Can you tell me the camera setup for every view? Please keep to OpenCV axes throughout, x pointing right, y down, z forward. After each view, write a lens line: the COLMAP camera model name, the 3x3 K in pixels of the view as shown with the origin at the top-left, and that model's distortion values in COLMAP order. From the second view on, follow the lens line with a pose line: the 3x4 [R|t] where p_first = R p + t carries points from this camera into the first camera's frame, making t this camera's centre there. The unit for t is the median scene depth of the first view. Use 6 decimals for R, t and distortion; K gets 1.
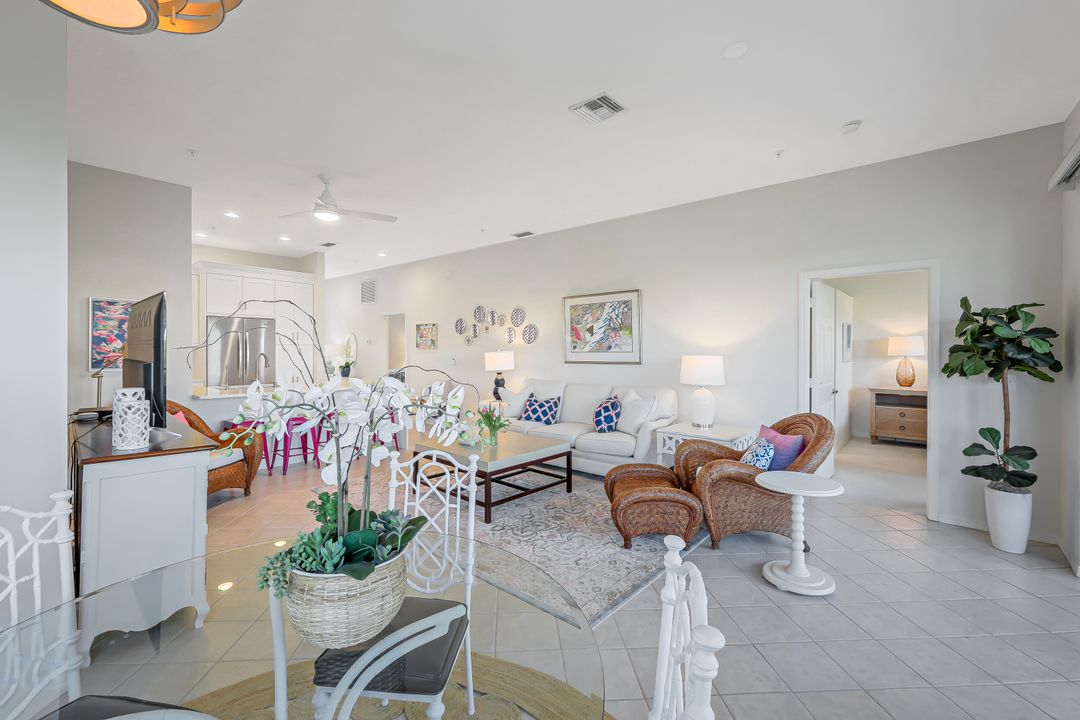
lens RADIAL K [[455.1, 0, 538.7], [0, 455.1, 350.3], [0, 0, 1]] dist [0.001918, 0.000479]
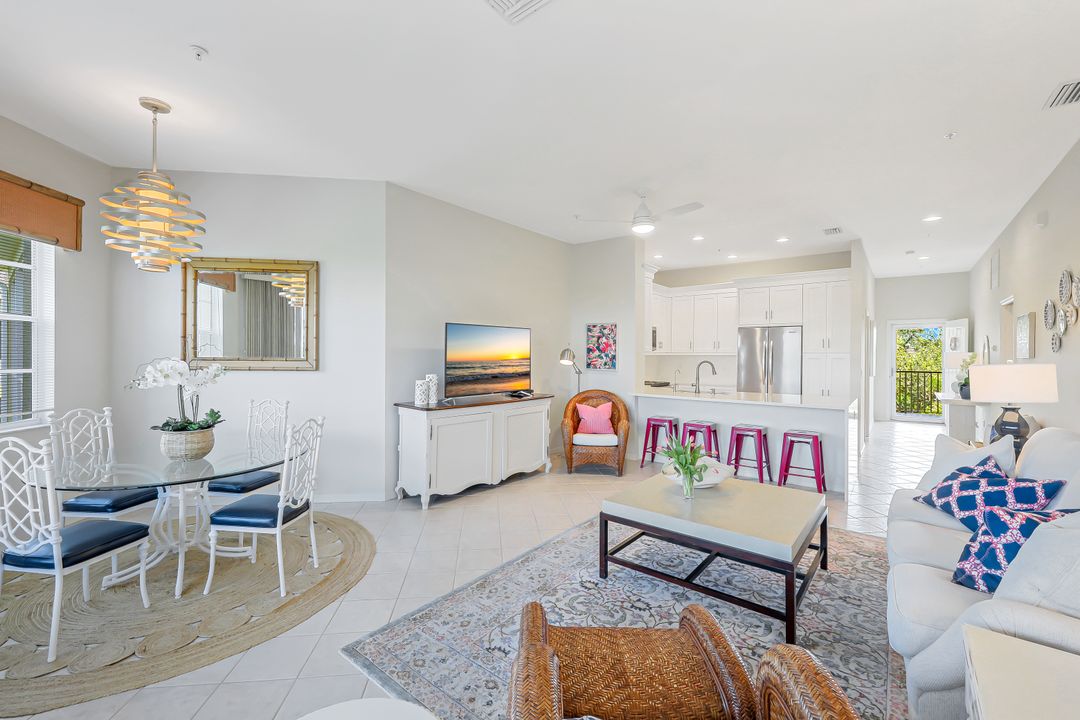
lens RADIAL K [[455.1, 0, 537.0], [0, 455.1, 356.7], [0, 0, 1]] dist [0.001918, 0.000479]
pose [[0.044448, 0.000667, -0.999011, 0.495223], [-0.011624, 0.999932, 0.000151, 0.000883], [0.998944, 0.011606, 0.044453, 0.631410]]
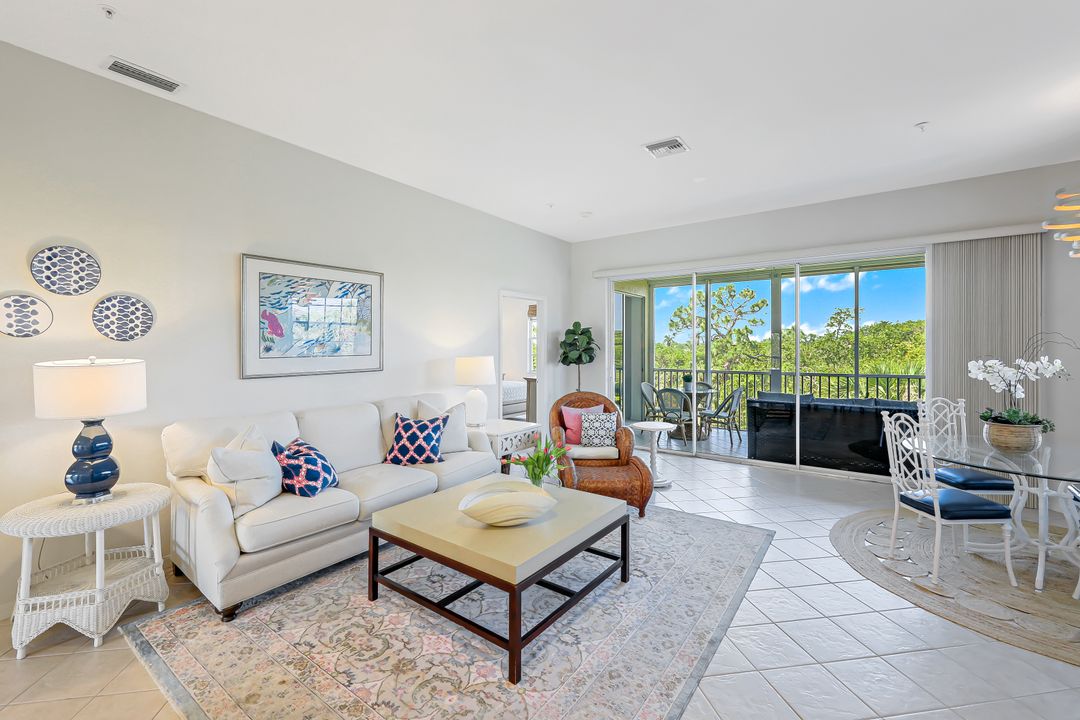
lens RADIAL K [[455.1, 0, 541.9], [0, 455.1, 348.6], [0, 0, 1]] dist [0.001918, 0.000479]
pose [[-0.096041, -0.003381, 0.995372, -0.634732], [0.006114, 0.999973, 0.003986, -0.009462], [-0.995359, 0.006469, -0.096018, 0.901056]]
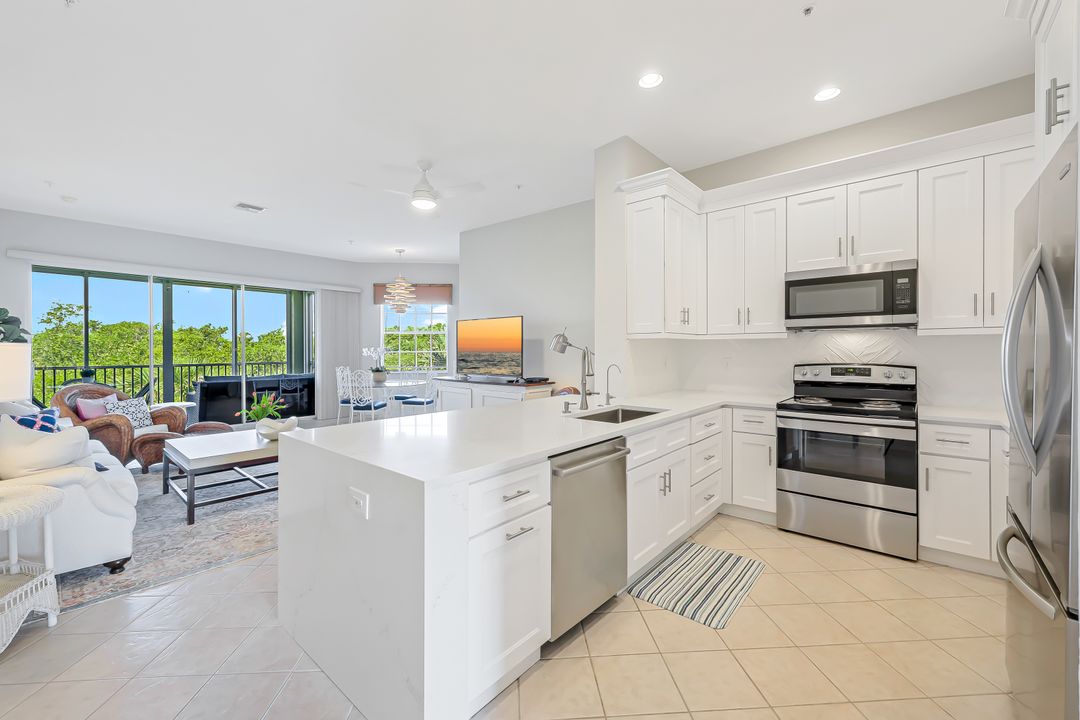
lens RADIAL K [[437.2, 0, 534.1], [0, 437.2, 354.2], [0, 0, 1]] dist [0.000326, 0.000150]
pose [[-0.999993, -0.003774, -0.000267, -0.617073], [-0.003777, 0.999864, 0.016043, 0.008498], [0.000206, 0.016043, -0.999871, 1.707022]]
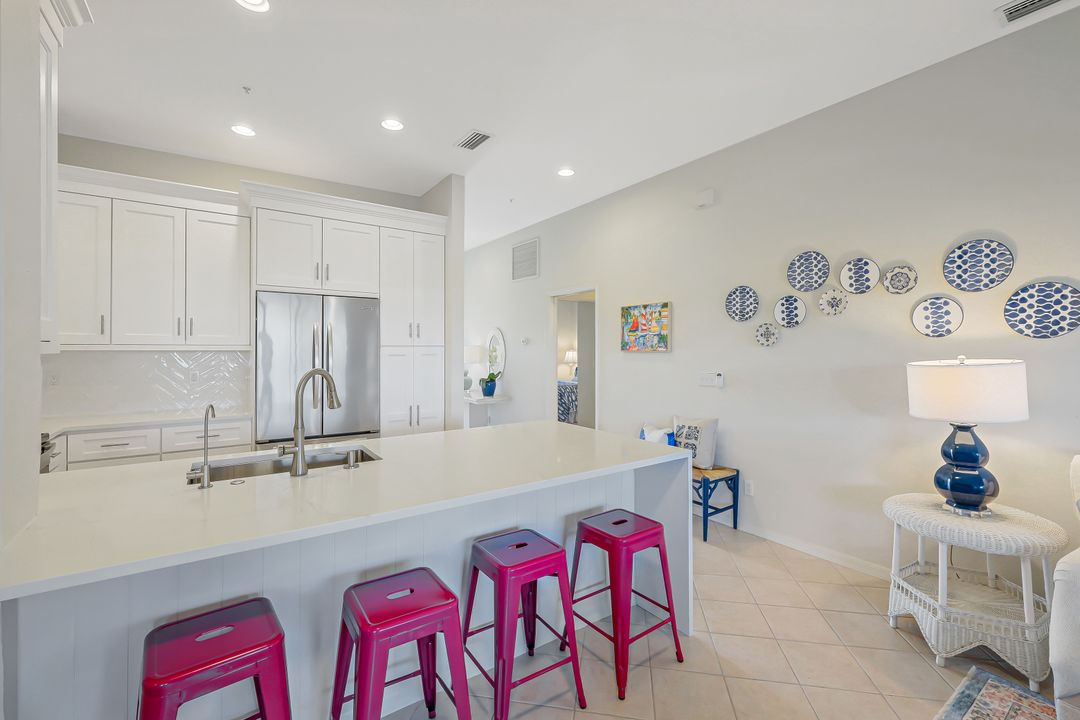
lens RADIAL K [[455.1, 0, 538.3], [0, 455.1, 347.9], [0, 0, 1]] dist [0.001918, 0.000479]
pose [[0.970198, -0.004855, -0.242263, -0.406460], [0.002604, 0.999950, -0.009611, -0.006953], [0.242298, 0.008694, 0.970163, 0.795542]]
